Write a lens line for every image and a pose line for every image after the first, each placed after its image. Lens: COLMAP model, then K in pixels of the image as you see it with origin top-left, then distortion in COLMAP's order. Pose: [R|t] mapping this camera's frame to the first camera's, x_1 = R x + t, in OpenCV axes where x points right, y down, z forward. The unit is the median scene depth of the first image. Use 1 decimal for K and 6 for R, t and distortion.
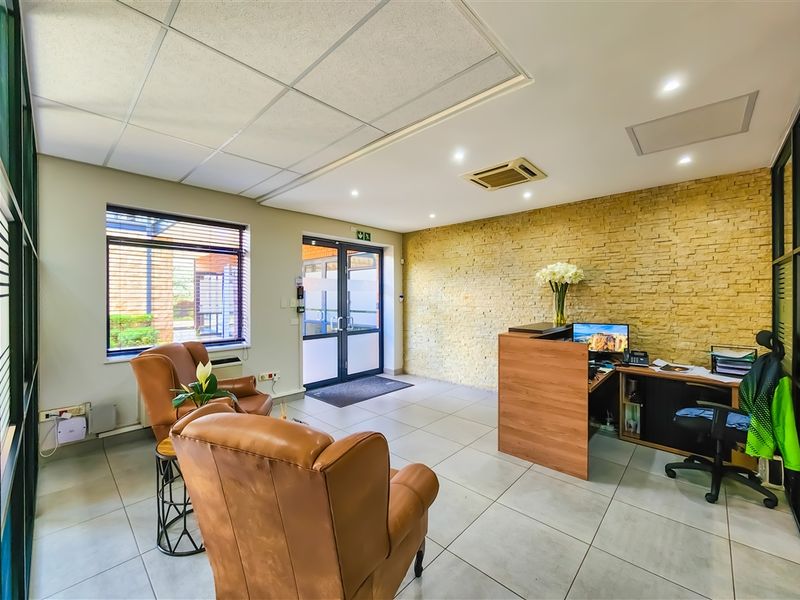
lens RADIAL K [[327.7, 0, 399.8], [0, 327.7, 297.5], [0, 0, 1]] dist [-0.002075, -0.000795]
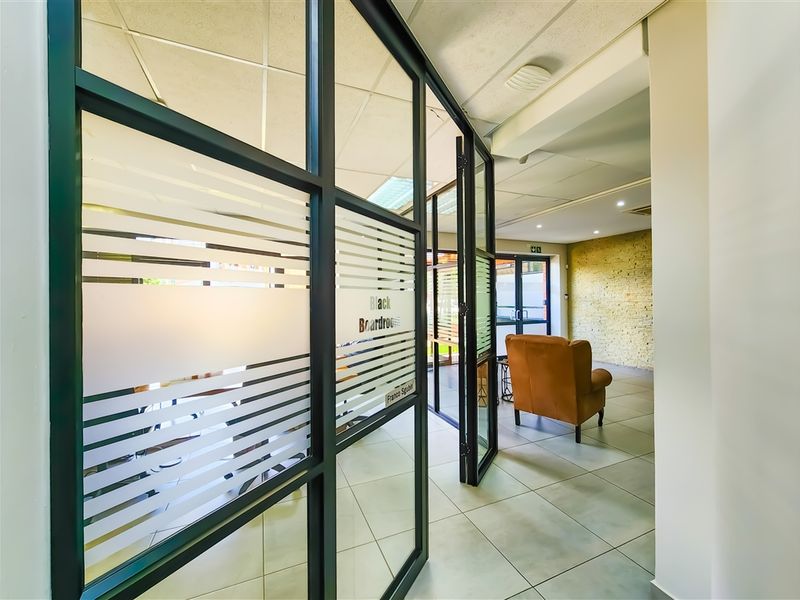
lens RADIAL K [[327.7, 0, 400.0], [0, 327.7, 298.4], [0, 0, 1]] dist [-0.002075, -0.000795]
pose [[0.915956, -0.010031, -0.401154, -0.079767], [0.010139, 0.999947, -0.001855, 0.007035], [0.401151, -0.002368, 0.916009, -0.420096]]
